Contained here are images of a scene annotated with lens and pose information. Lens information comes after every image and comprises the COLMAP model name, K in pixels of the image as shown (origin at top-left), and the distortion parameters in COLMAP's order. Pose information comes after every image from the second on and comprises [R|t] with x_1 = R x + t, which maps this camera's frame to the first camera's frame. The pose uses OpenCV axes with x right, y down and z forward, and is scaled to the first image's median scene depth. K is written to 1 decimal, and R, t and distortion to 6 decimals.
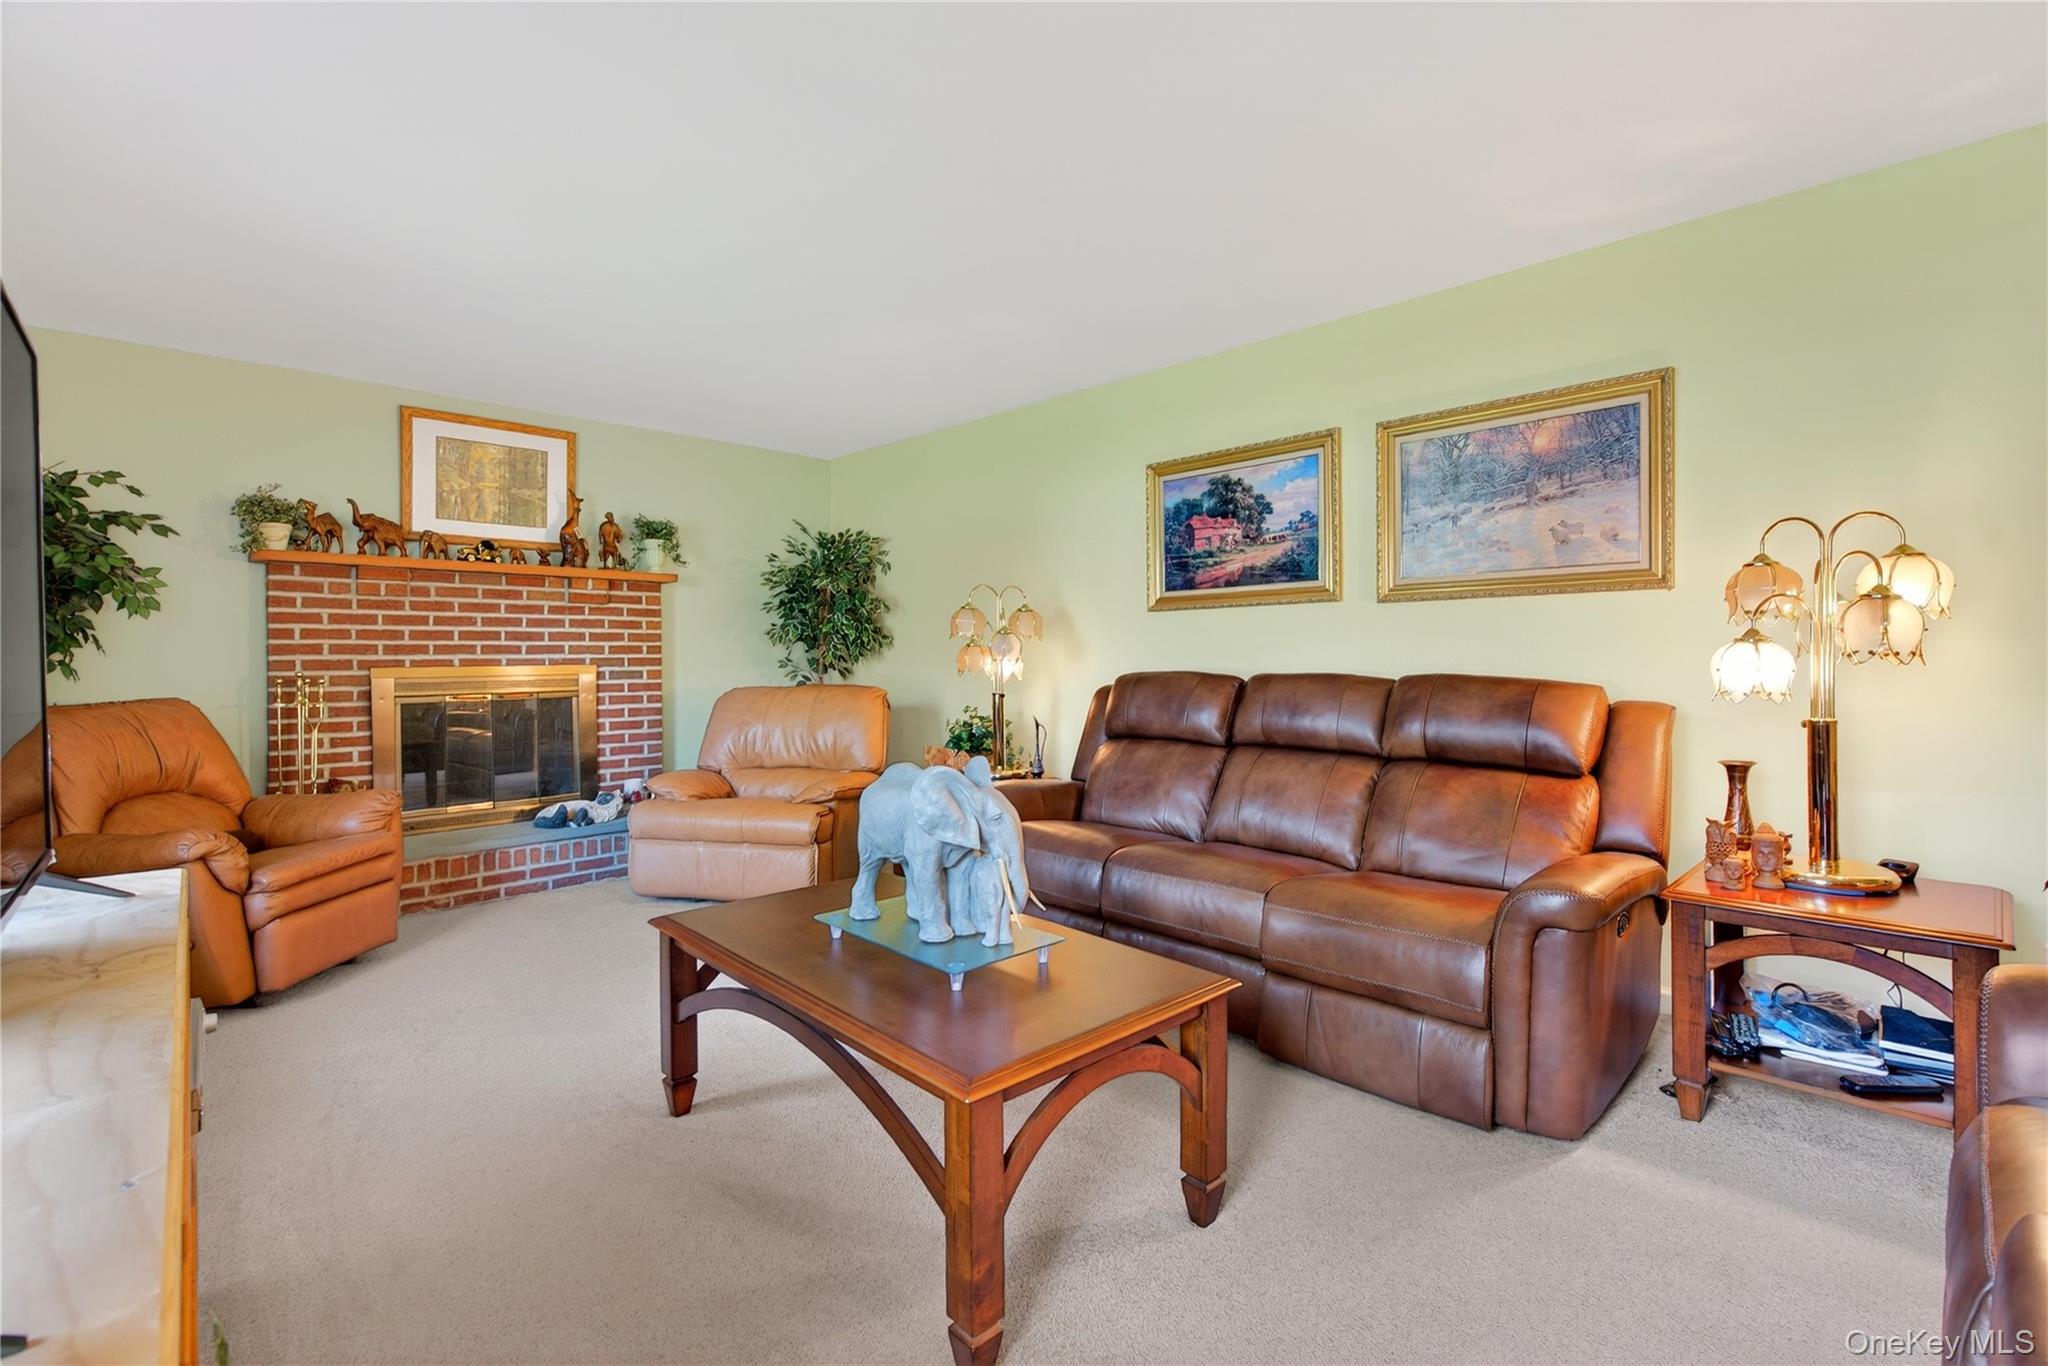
lens RADIAL K [[927.9, 0, 1032.7], [0, 927.9, 665.3], [0, 0, 1]] dist [0.000996, -0.000985]
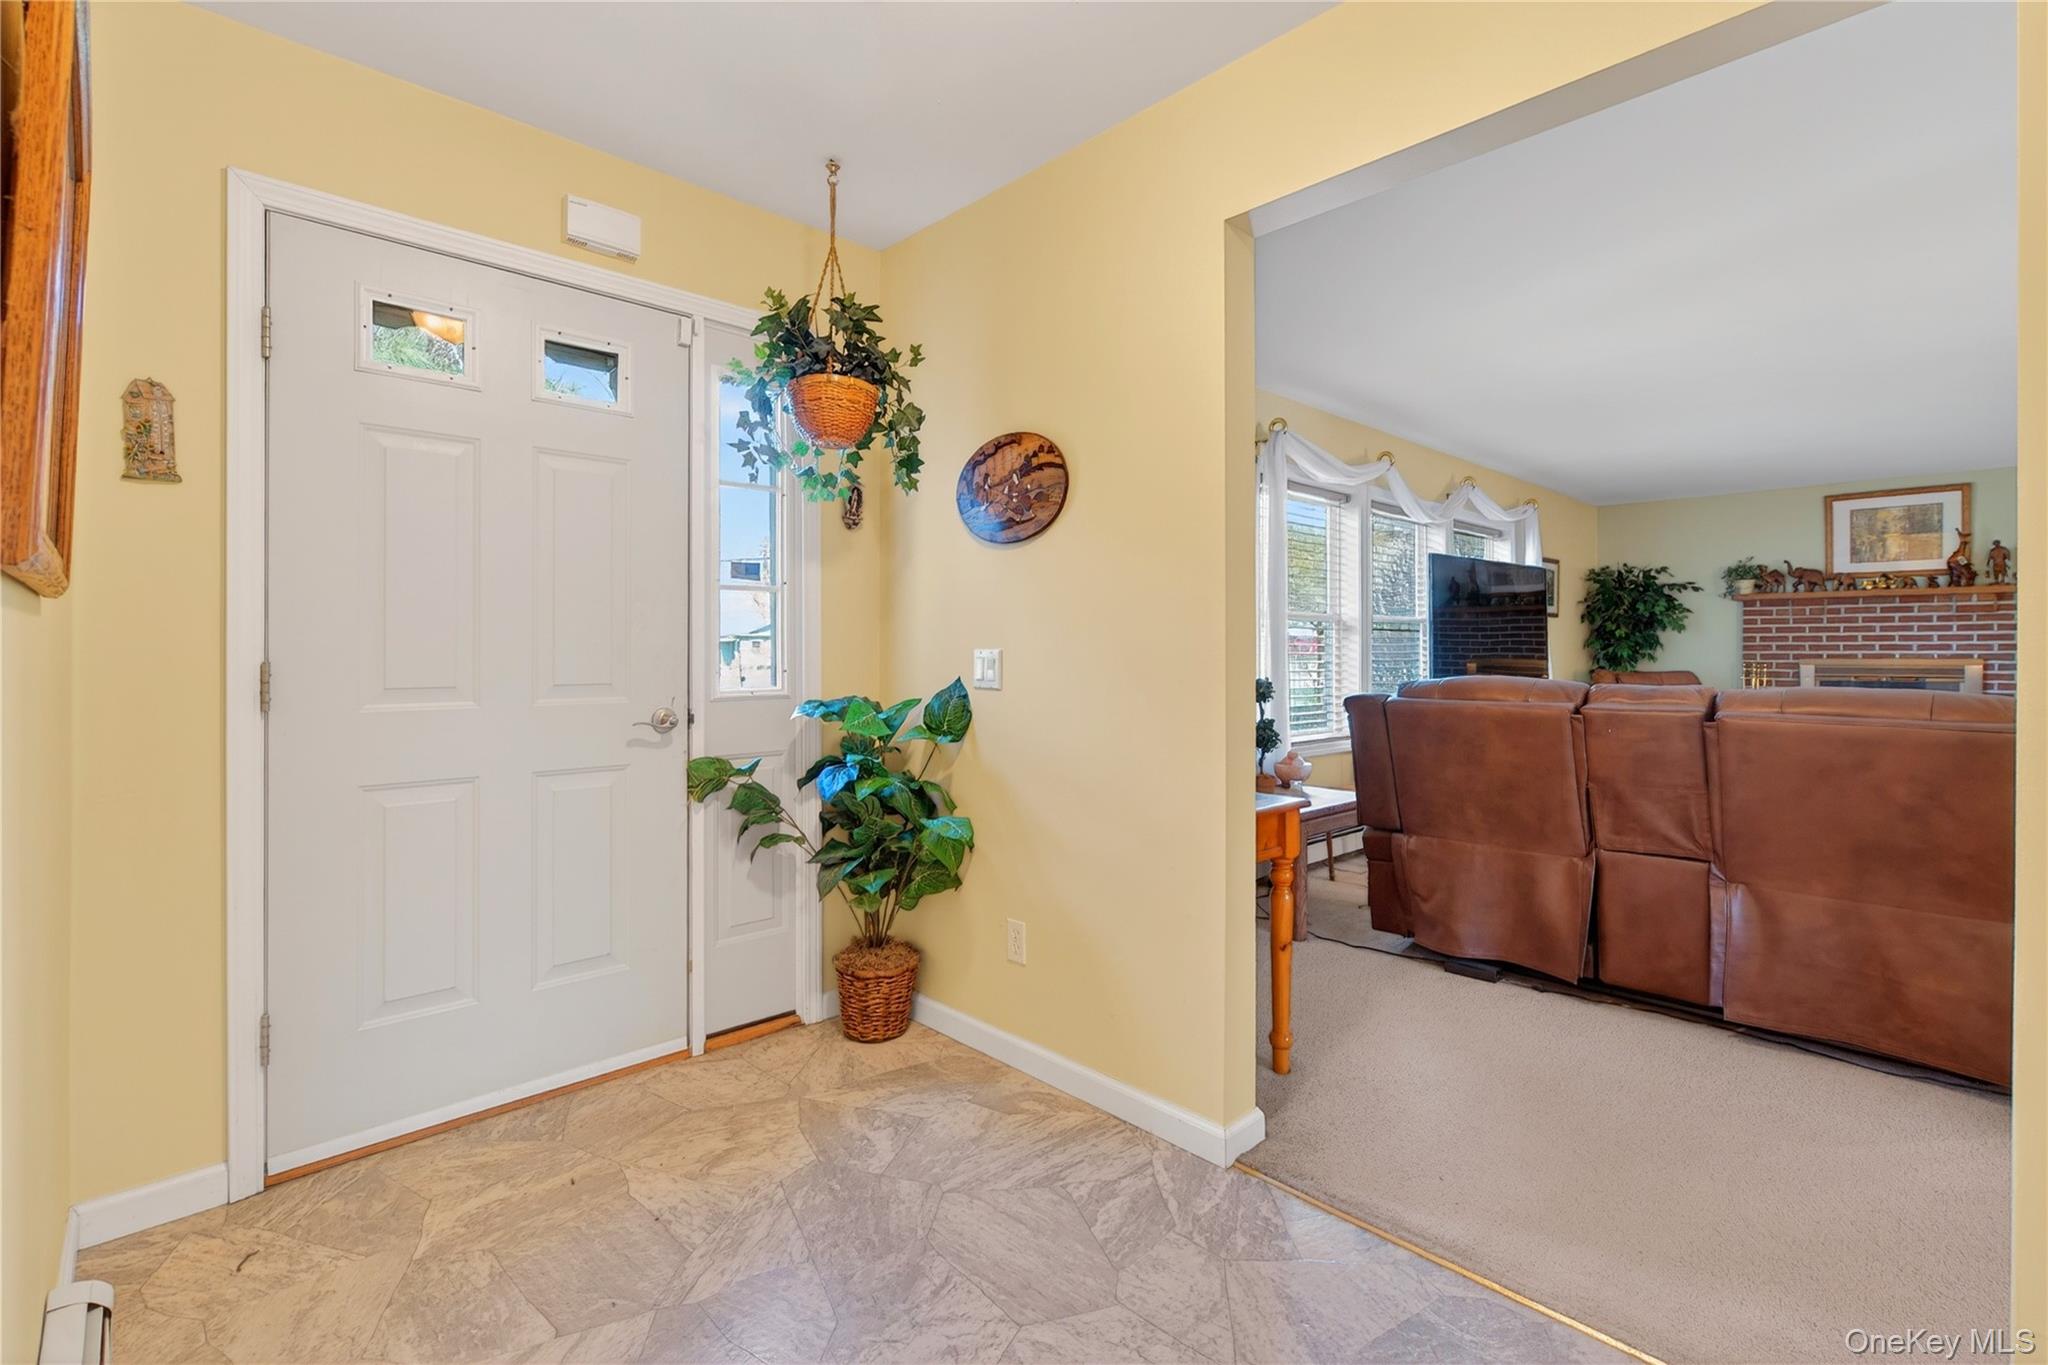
lens RADIAL K [[927.9, 0, 1039.7], [0, 927.9, 646.6], [0, 0, 1]] dist [0.000996, -0.000985]
pose [[-0.027284, 0.000119, -0.999628, 0.982639], [-0.009792, 0.999952, 0.000386, -0.005969], [0.999580, 0.009799, -0.027281, -0.325554]]
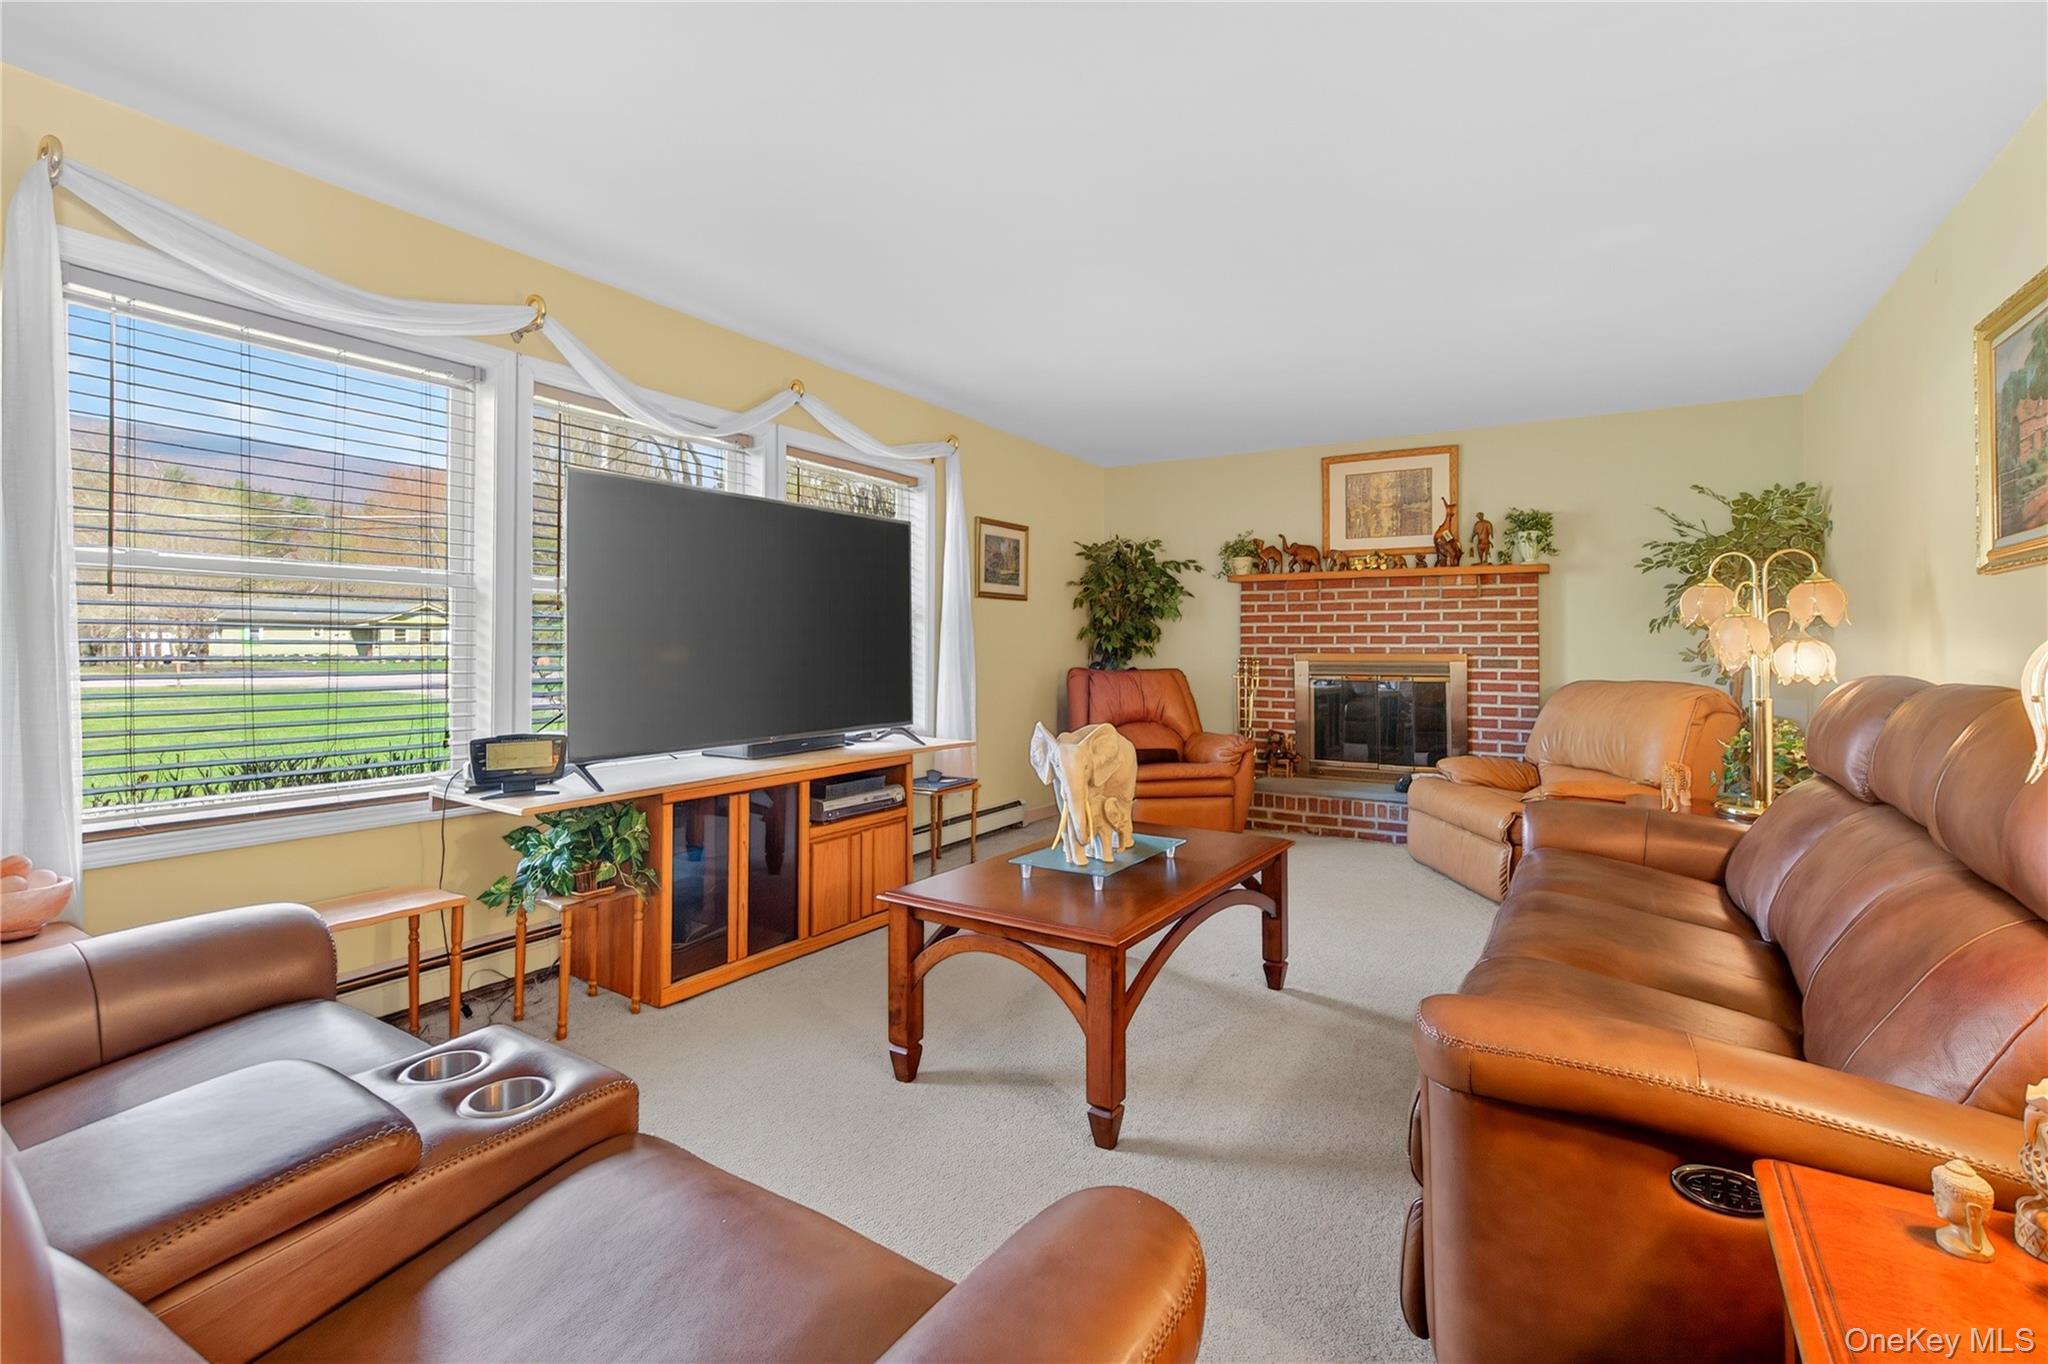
lens RADIAL K [[927.9, 0, 1005.0], [0, 927.9, 641.4], [0, 0, 1]] dist [0.000996, -0.000985]
pose [[0.217297, 0.001707, -0.976104, 0.538806], [-0.014003, 0.999901, -0.001369, -0.006705], [0.976005, 0.013966, 0.217299, 0.264805]]
